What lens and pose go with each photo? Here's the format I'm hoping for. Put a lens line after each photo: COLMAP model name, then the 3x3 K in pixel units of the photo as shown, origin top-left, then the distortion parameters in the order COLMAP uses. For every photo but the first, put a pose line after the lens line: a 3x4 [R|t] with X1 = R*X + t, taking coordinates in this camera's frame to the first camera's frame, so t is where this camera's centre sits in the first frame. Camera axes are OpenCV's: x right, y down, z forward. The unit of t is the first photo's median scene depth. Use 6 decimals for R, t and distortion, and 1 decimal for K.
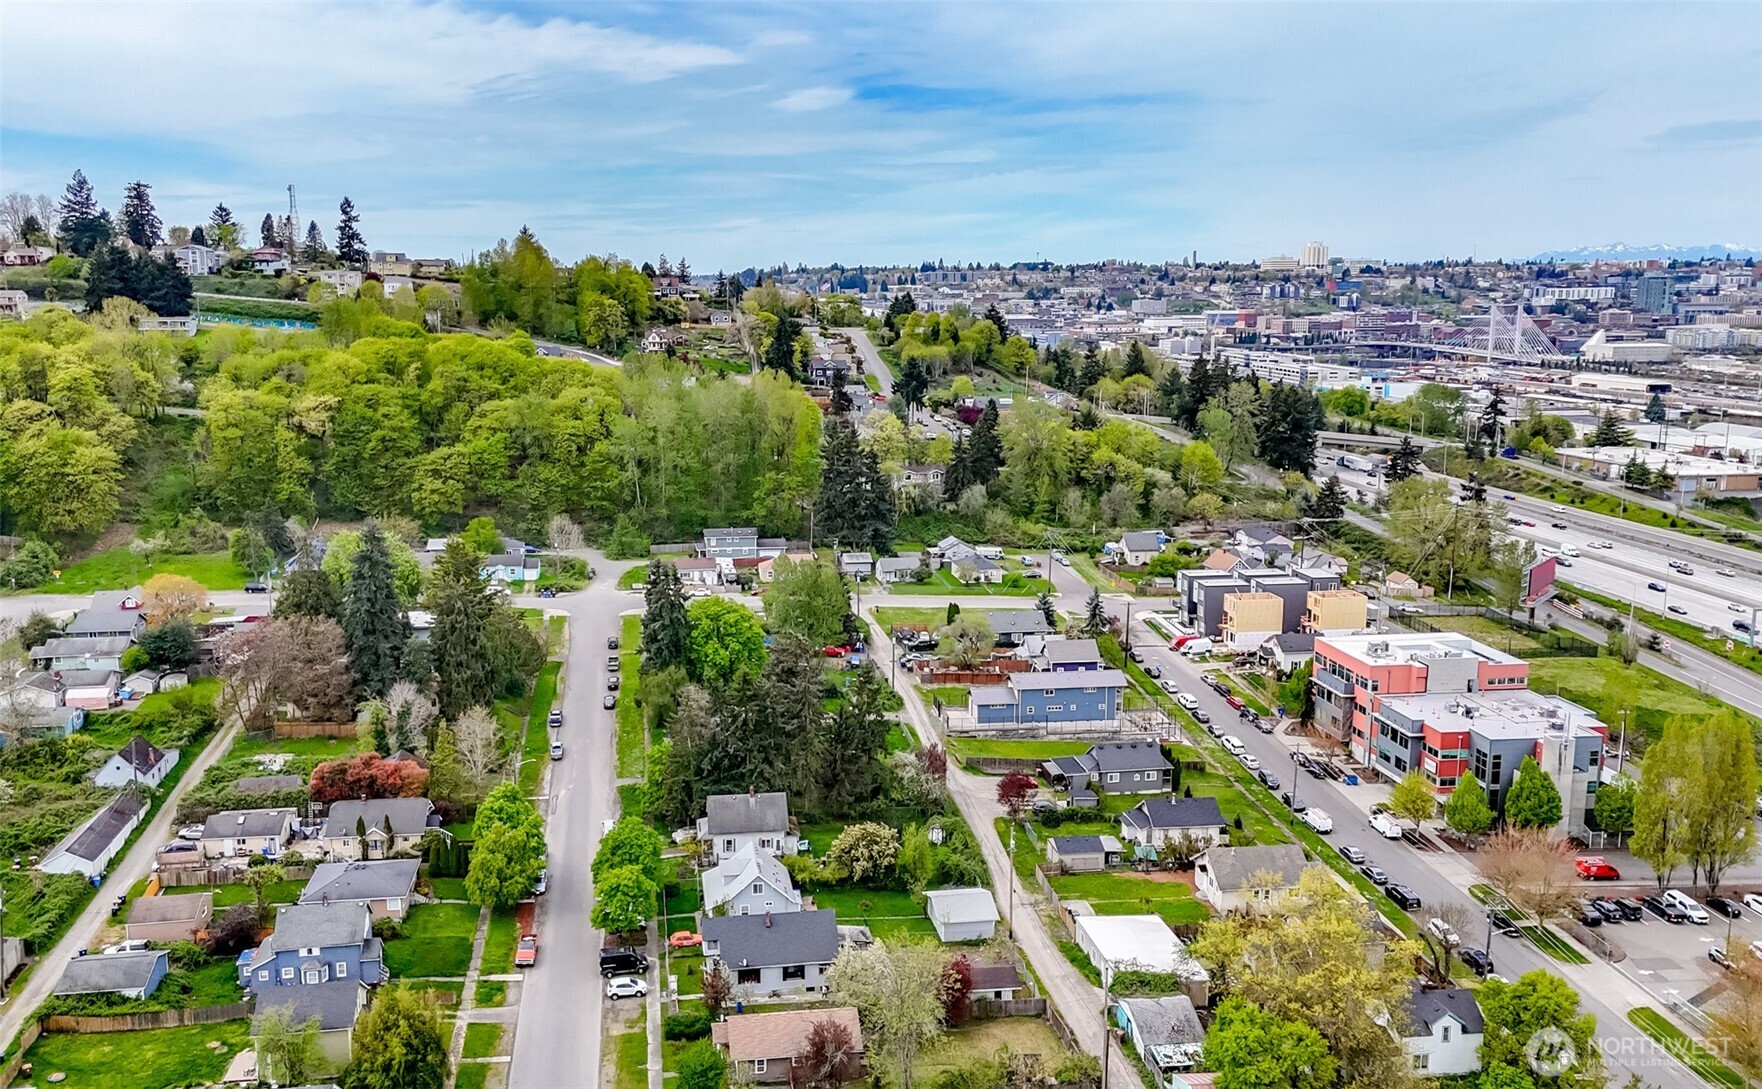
lens RADIAL K [[1367.7, 0, 880.4], [0, 1367.7, 553.4], [0, 0, 1]] dist [0.057829, -0.004540]
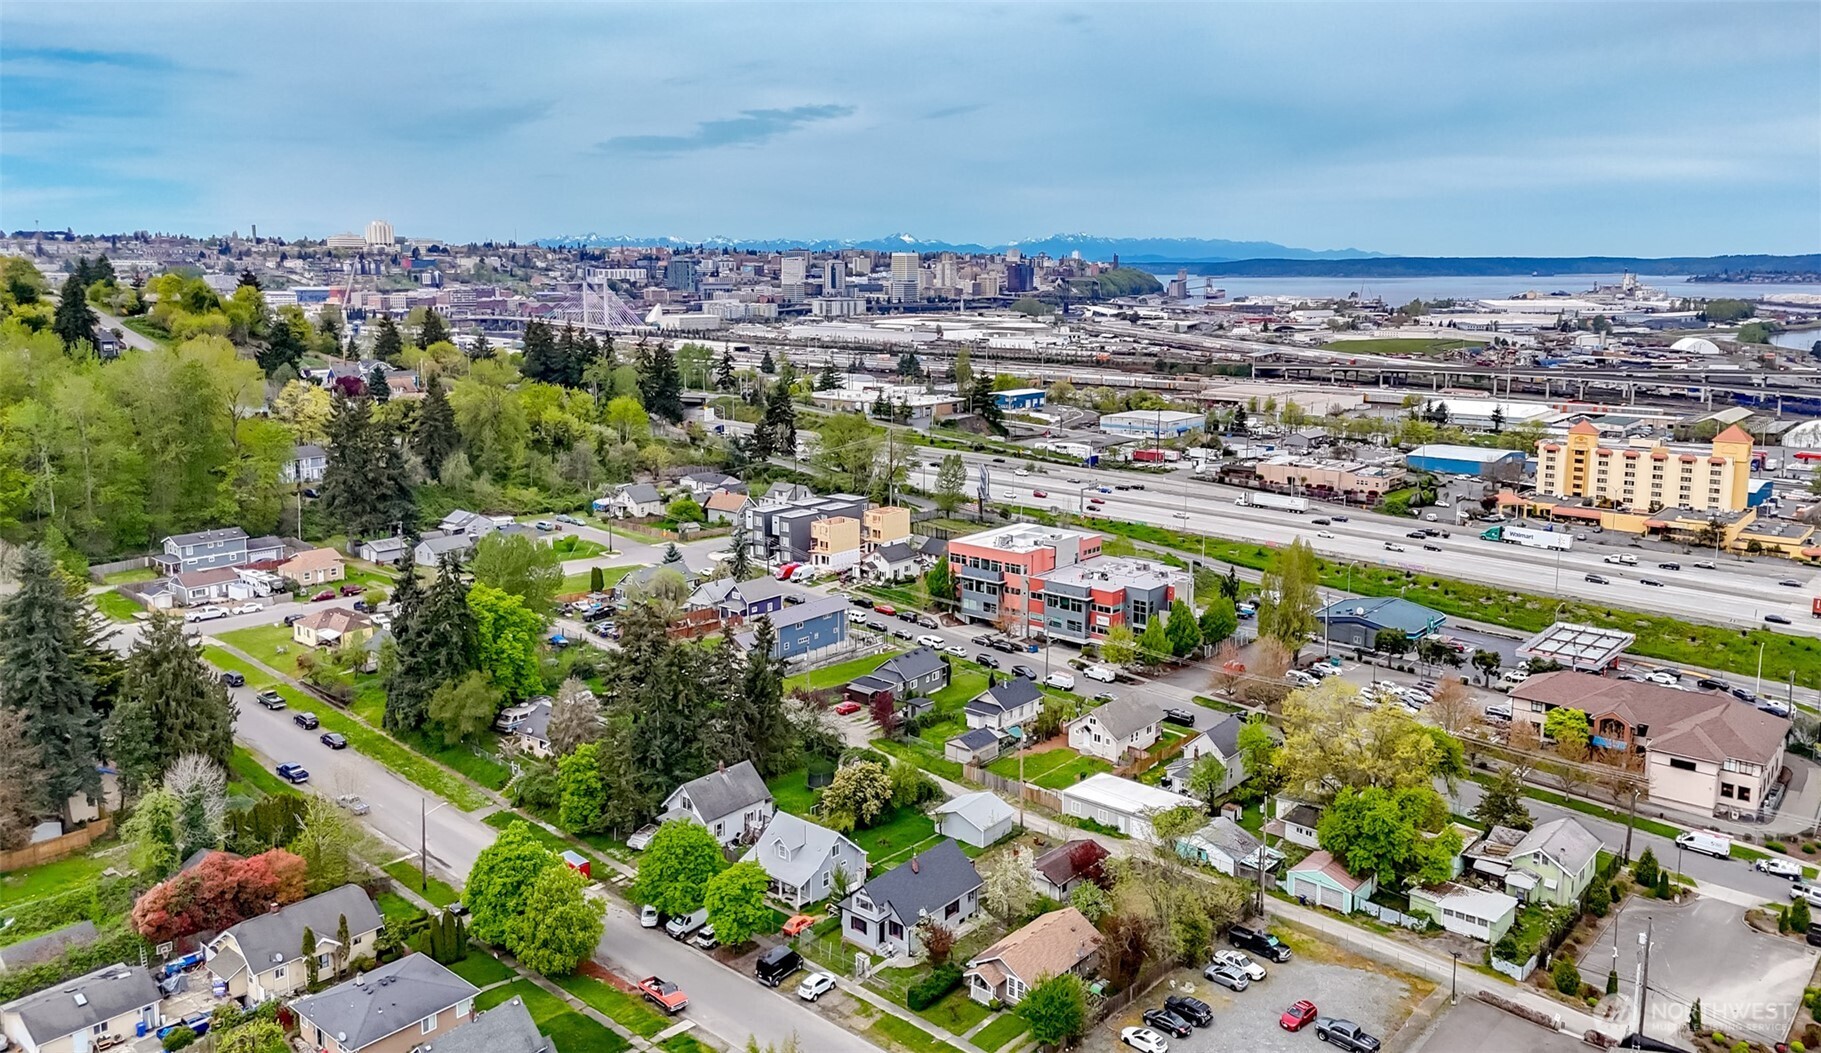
lens RADIAL K [[1298.5, 0, 910.0], [0, 1298.5, 518.3], [0, 0, 1]] dist [0.055667, -0.008439]
pose [[0.748044, -0.124807, 0.651808, -0.152861], [0.126906, 0.990934, 0.044099, -0.003767], [-0.651402, 0.049731, 0.757101, 0.069835]]
